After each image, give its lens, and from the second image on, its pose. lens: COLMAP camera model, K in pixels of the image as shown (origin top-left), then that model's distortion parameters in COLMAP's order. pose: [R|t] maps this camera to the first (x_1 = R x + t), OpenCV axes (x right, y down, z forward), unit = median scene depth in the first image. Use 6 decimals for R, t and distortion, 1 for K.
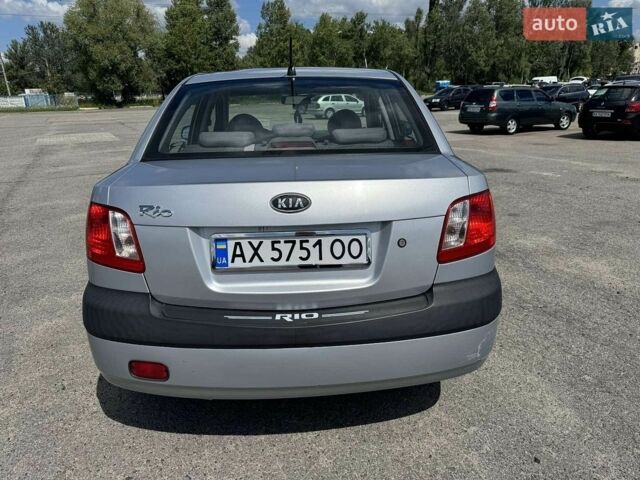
lens RADIAL K [[519.5, 0, 303.5], [0, 519.5, 238.9], [0, 0, 1]] dist [-0.006972, -0.002757]
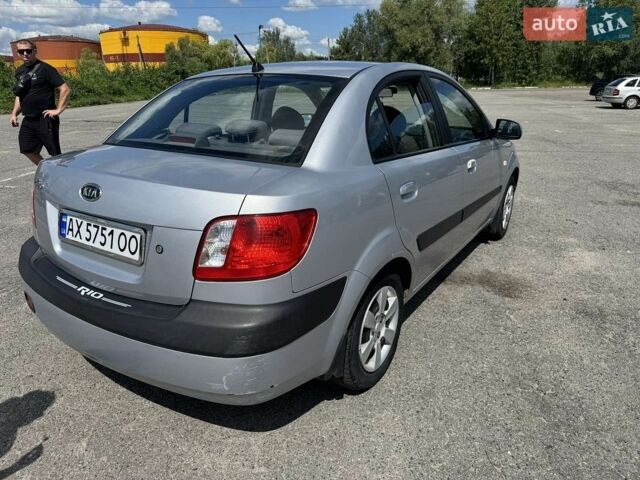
lens RADIAL K [[491.8, 0, 320.0], [0, 491.8, 240.0], [0, 0, 1]] dist [0.038715, 0.000171]
pose [[0.792936, 0.205564, -0.573581, 0.975045], [-0.174735, 0.978548, 0.109141, -0.167070], [0.583712, 0.013683, 0.811845, 0.410190]]
